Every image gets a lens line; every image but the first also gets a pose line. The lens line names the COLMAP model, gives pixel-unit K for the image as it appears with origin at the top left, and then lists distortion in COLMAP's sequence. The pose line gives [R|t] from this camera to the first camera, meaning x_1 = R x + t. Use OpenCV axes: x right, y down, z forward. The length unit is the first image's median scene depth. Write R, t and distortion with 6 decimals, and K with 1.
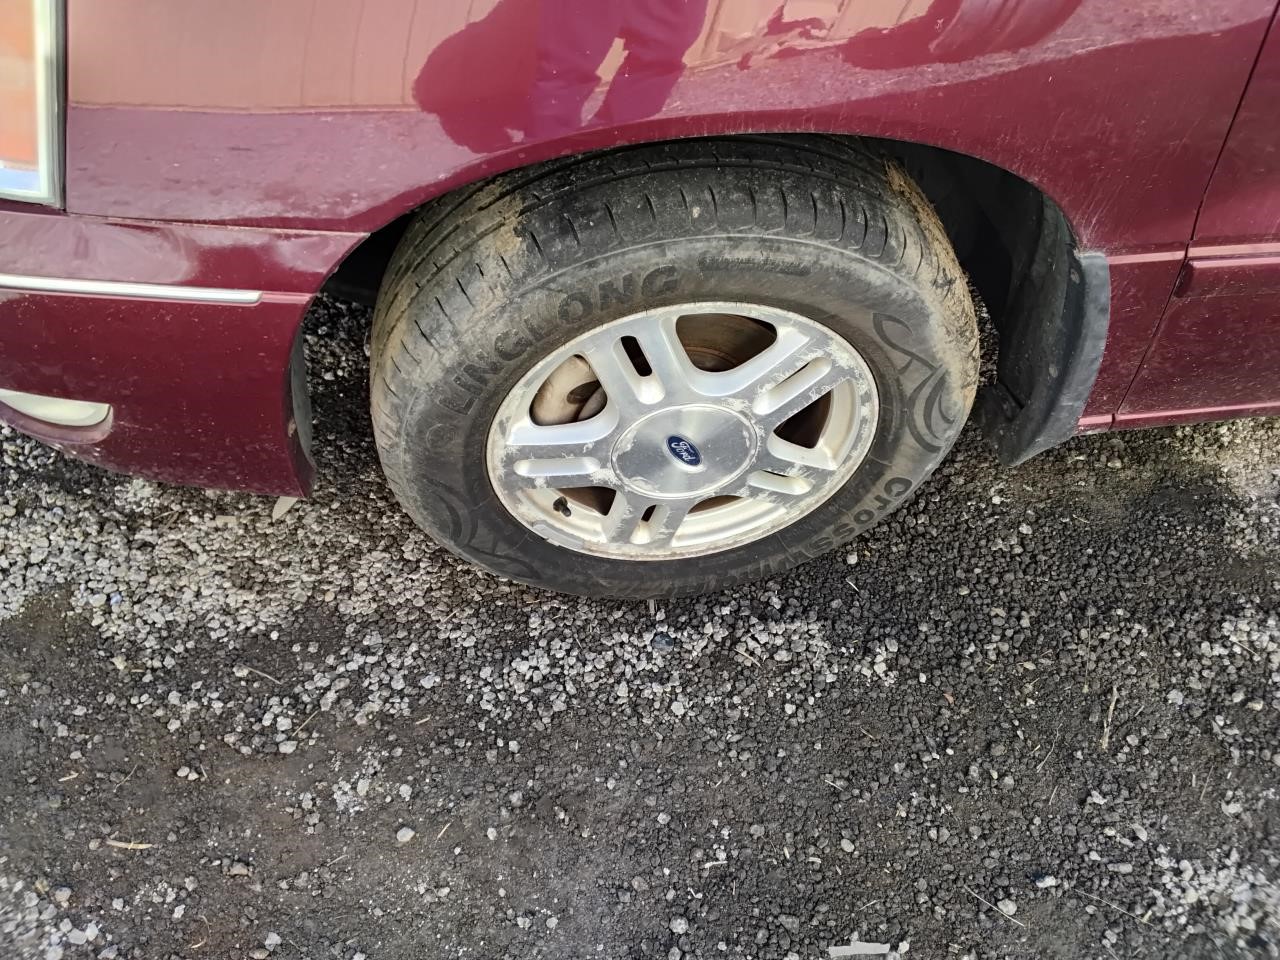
lens RADIAL K [[1018.9, 0, 639.9], [0, 1018.9, 482.8], [0, 0, 1]] dist [0.077384, -0.116661]
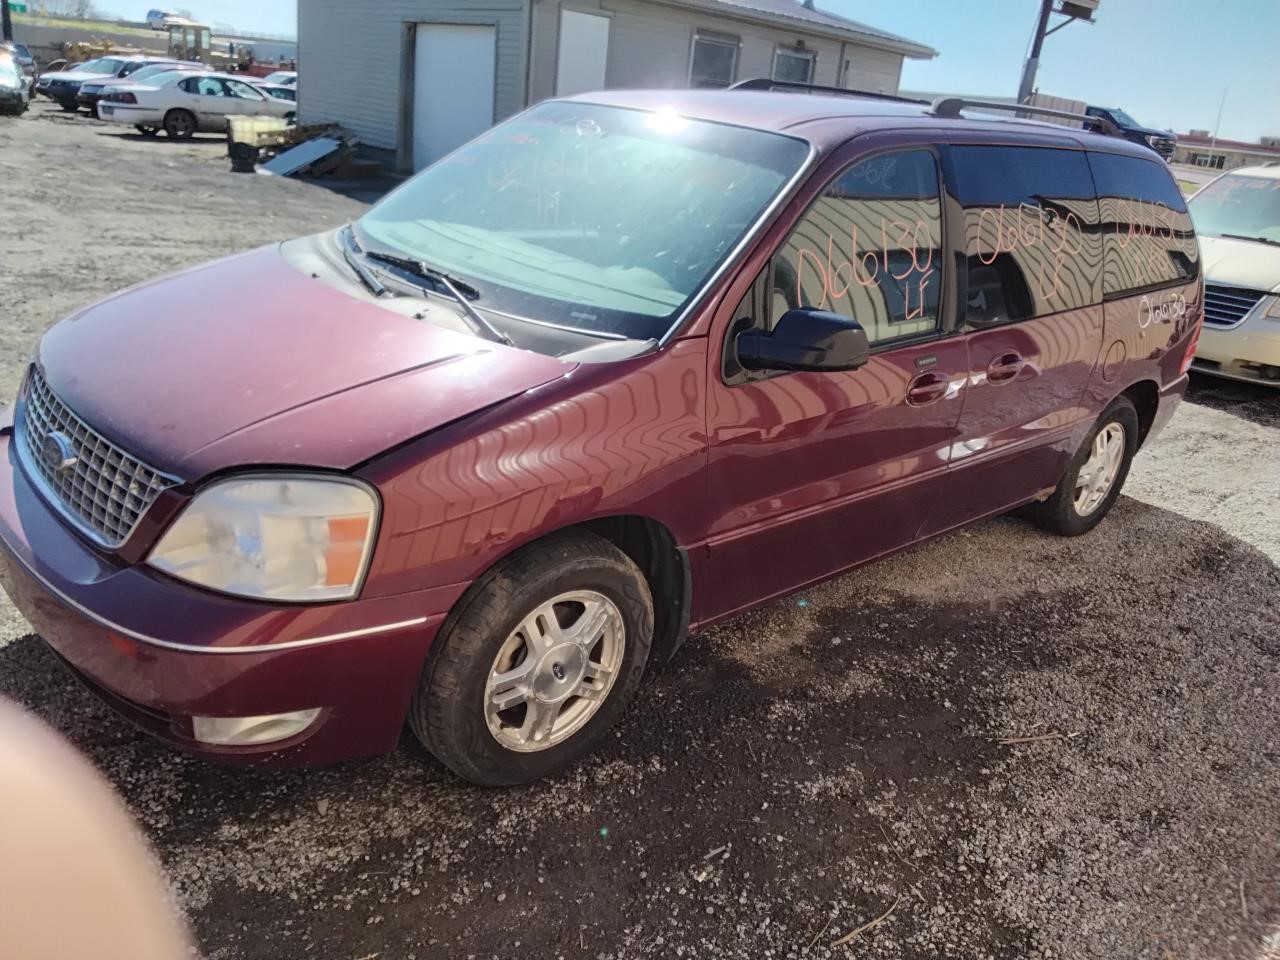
lens RADIAL K [[1018.9, 0, 640.6], [0, 1018.9, 478.4], [0, 0, 1]] dist [0.077384, -0.116661]
pose [[0.821388, -0.151128, 0.549983, -0.890107], [0.400285, 0.839652, -0.367091, 0.462103], [-0.406317, 0.521674, 0.750175, -0.887556]]
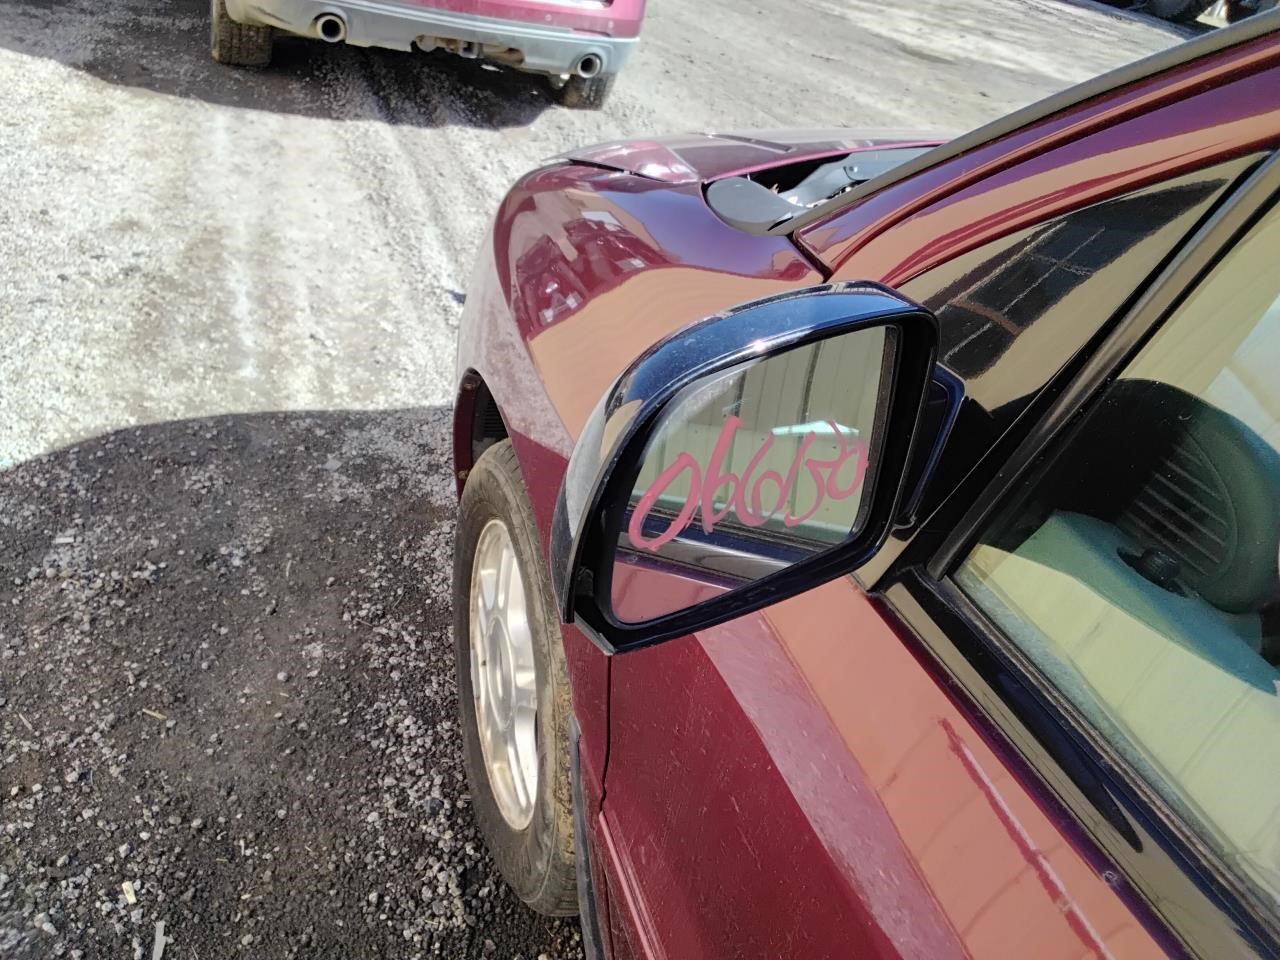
lens RADIAL K [[1018.9, 0, 637.5], [0, 1018.9, 475.8], [0, 0, 1]] dist [0.077384, -0.116661]
pose [[0.204225, 0.535693, -0.819344, 0.931037], [-0.857407, 0.501774, 0.114350, -0.420397], [0.472382, 0.679158, 0.561782, 0.160660]]
